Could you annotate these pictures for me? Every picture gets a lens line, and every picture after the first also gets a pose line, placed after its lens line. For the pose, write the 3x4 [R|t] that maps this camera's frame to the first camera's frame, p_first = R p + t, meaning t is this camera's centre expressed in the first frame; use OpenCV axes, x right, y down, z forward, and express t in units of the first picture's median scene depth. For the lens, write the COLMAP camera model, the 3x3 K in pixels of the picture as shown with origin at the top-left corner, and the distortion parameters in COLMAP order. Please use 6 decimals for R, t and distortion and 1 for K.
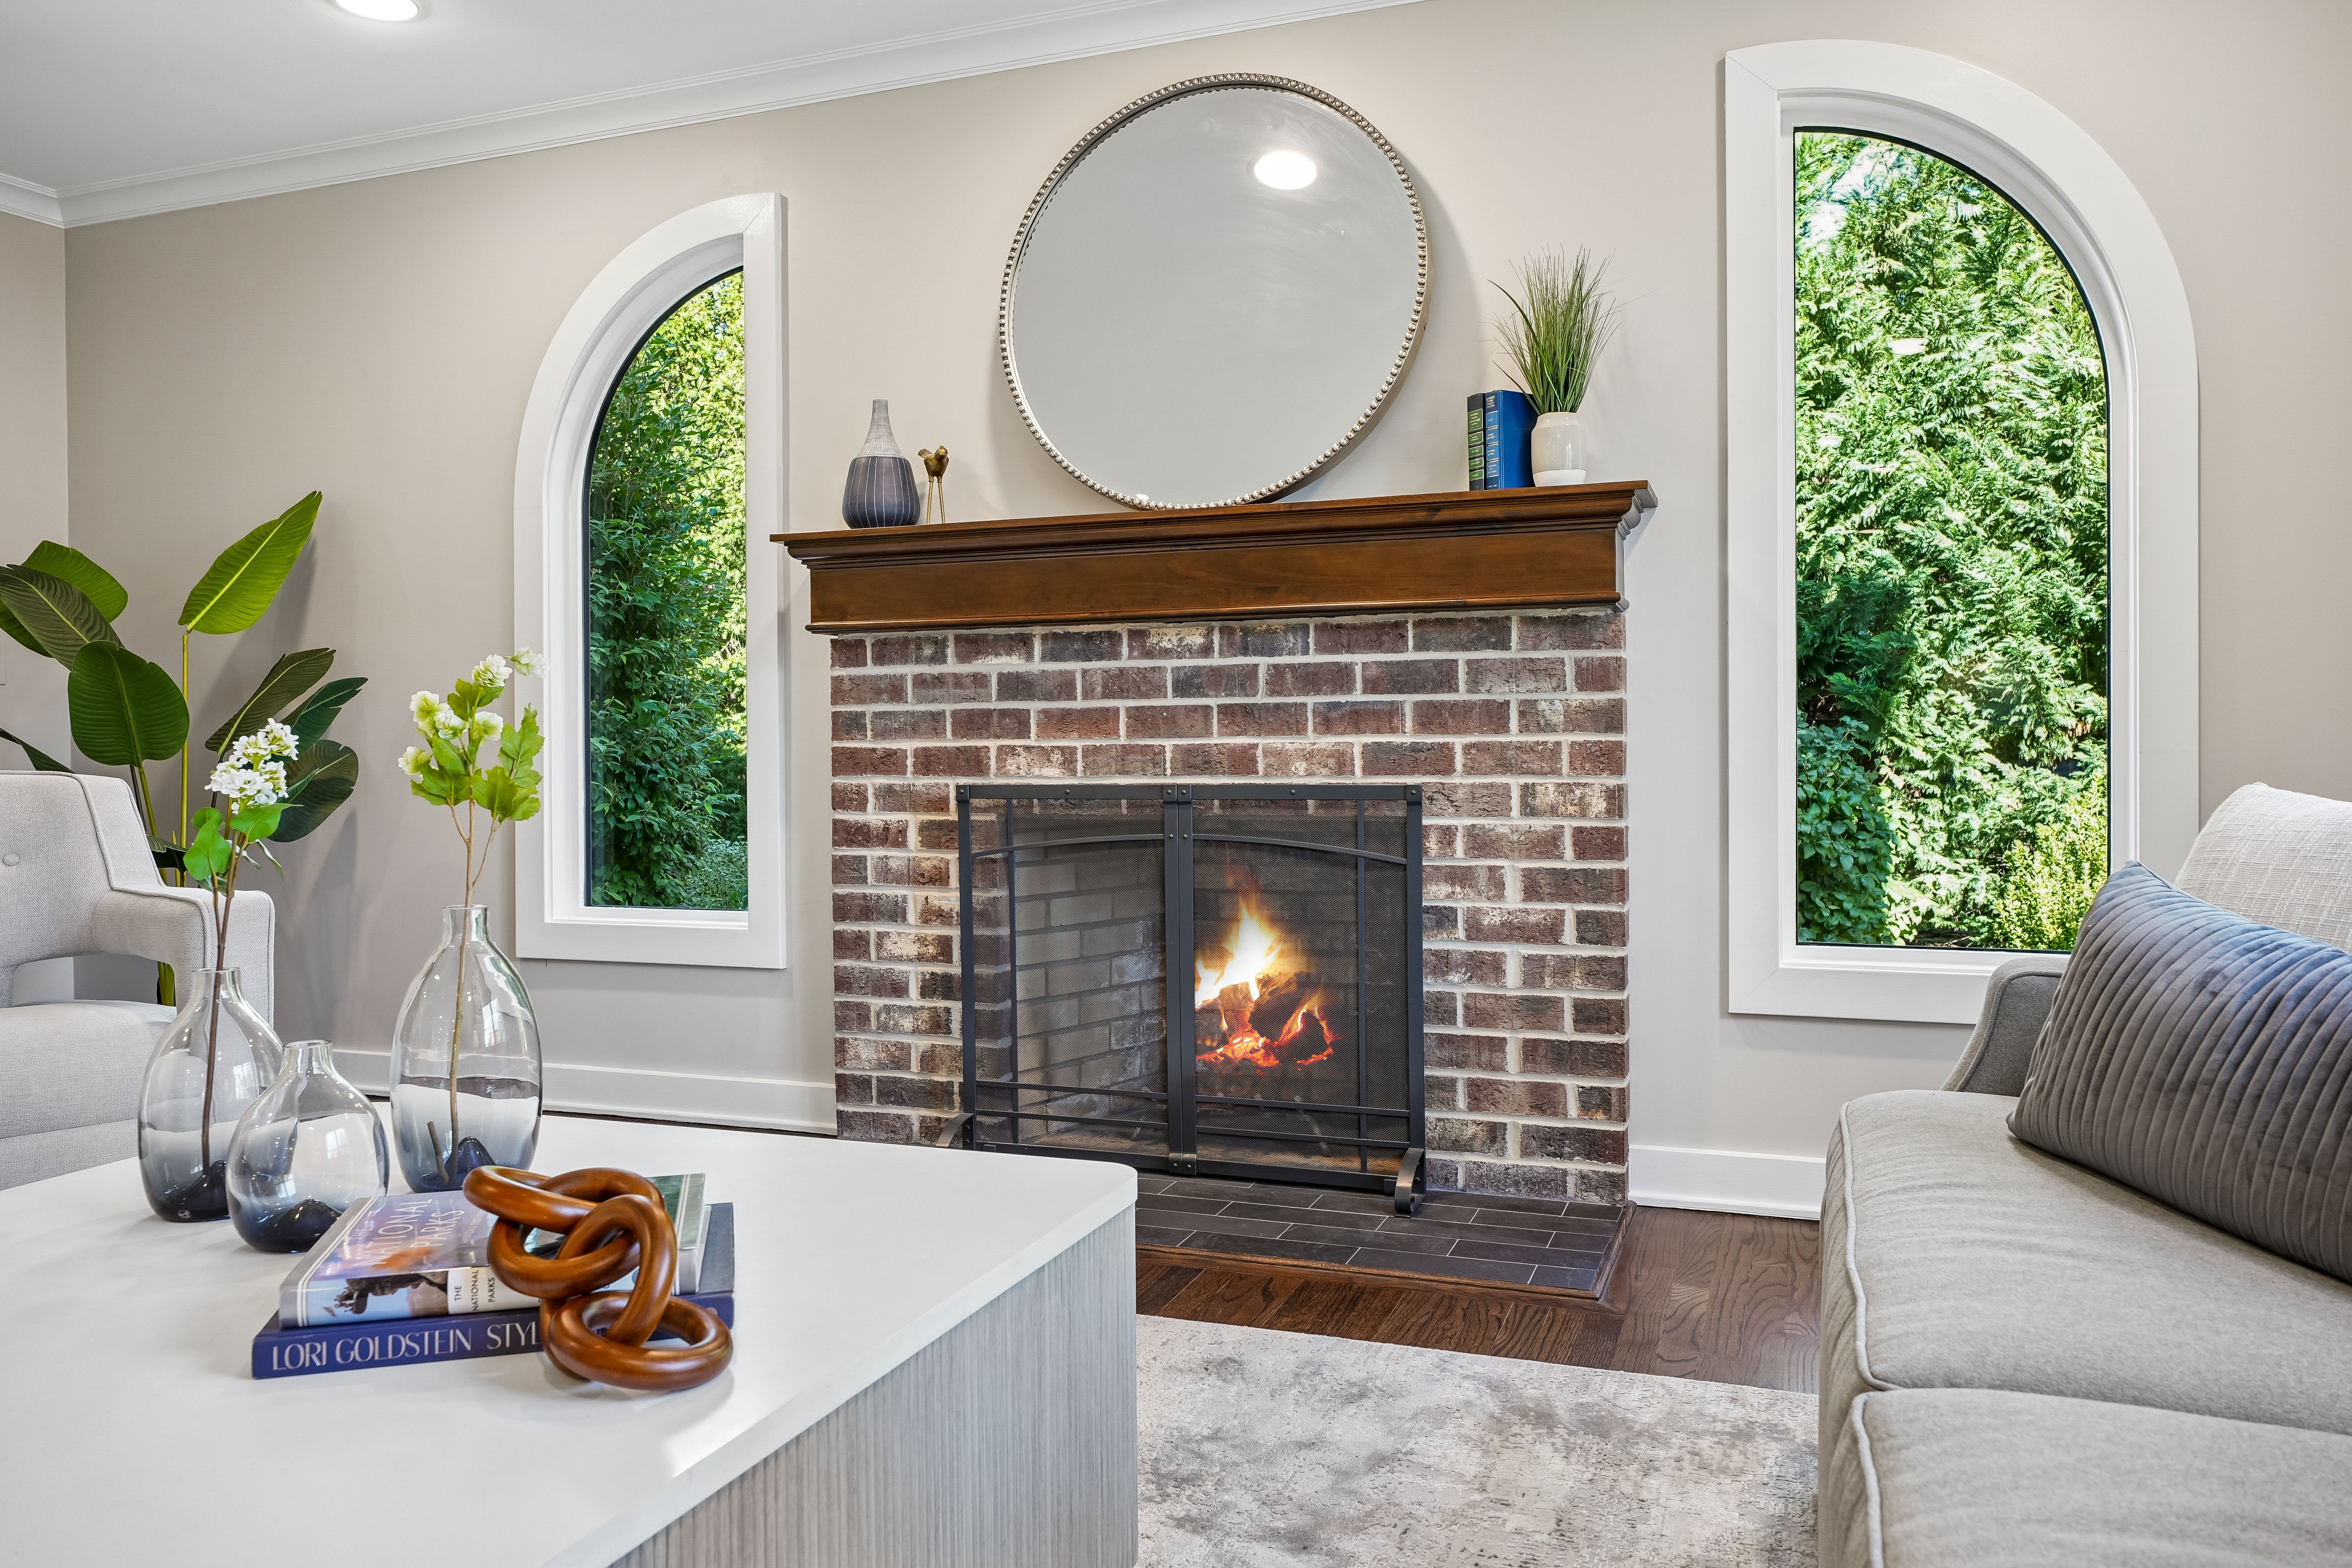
lens RADIAL K [[1682.6, 0, 1176.6], [0, 1682.6, 779.5], [0, 0, 1]] dist [-0.013542, -0.000485]
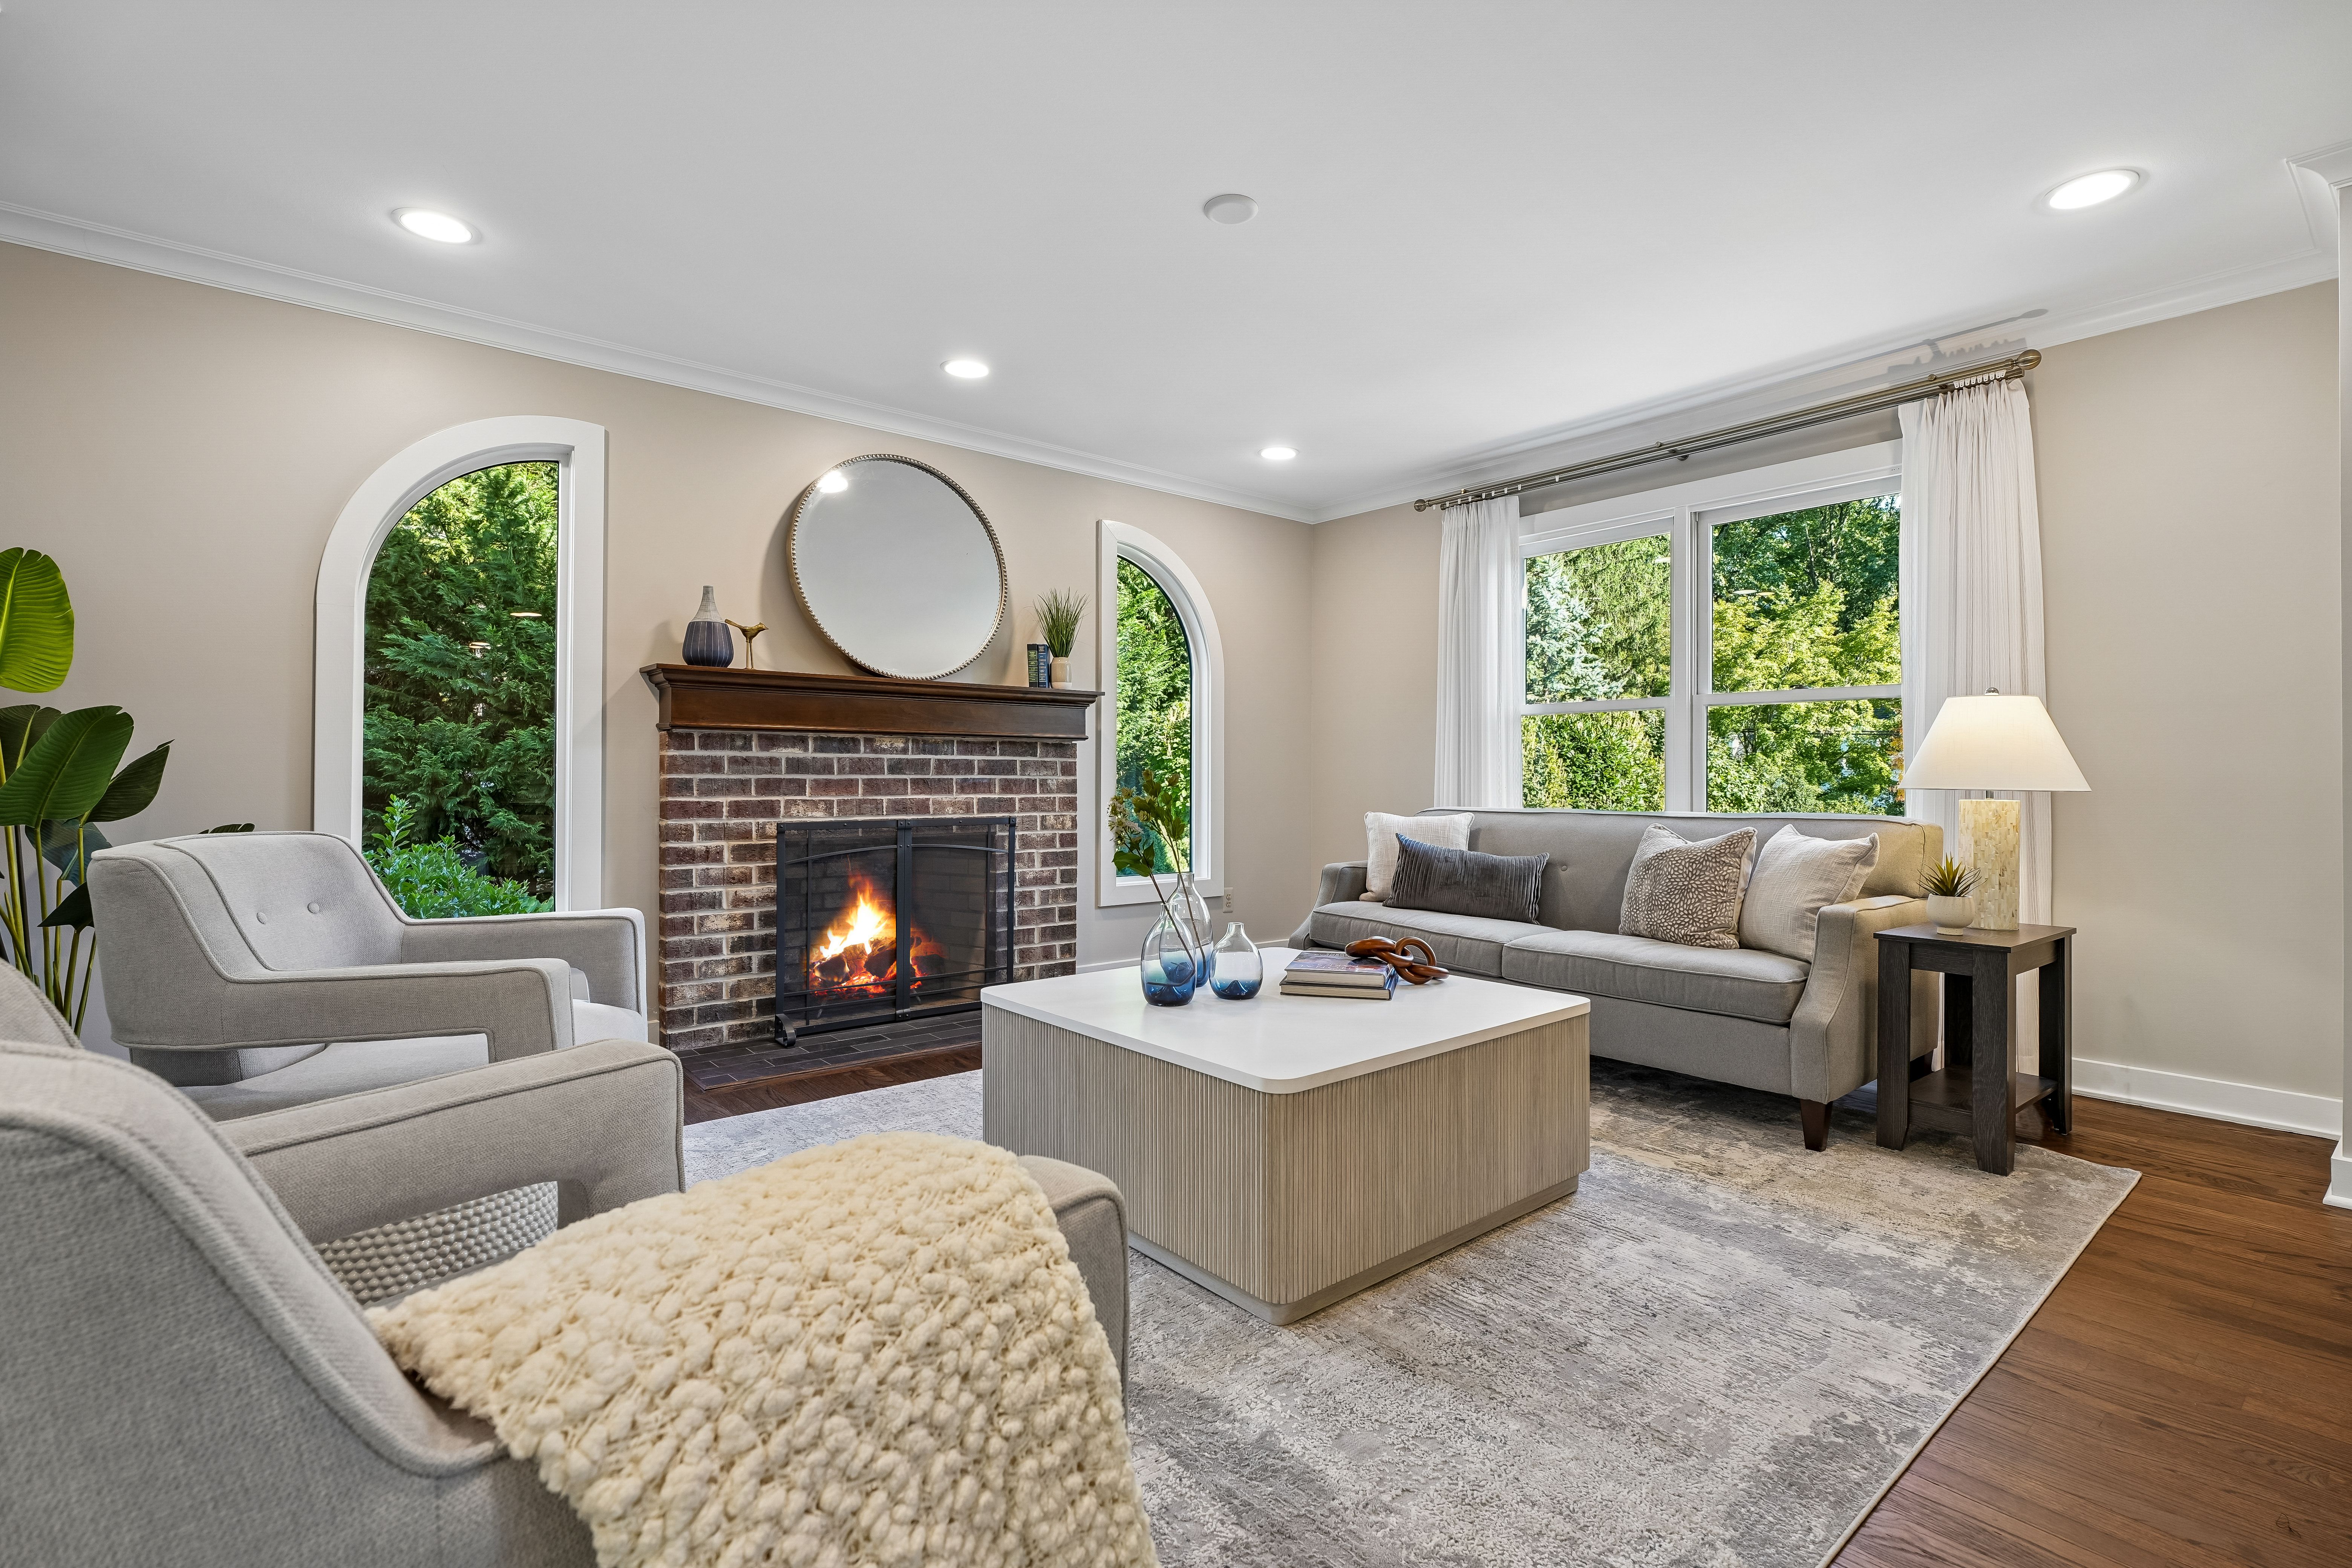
lens RADIAL K [[1053.0, 0, 1170.8], [0, 1053.0, 786.7], [0, 0, 1]] dist [-0.004798, 0.001633]
pose [[0.516015, 0.003069, 0.856574, -0.853740], [0.010876, 0.999890, -0.010134, -0.018661], [-0.856511, 0.014545, 0.515924, 0.102678]]
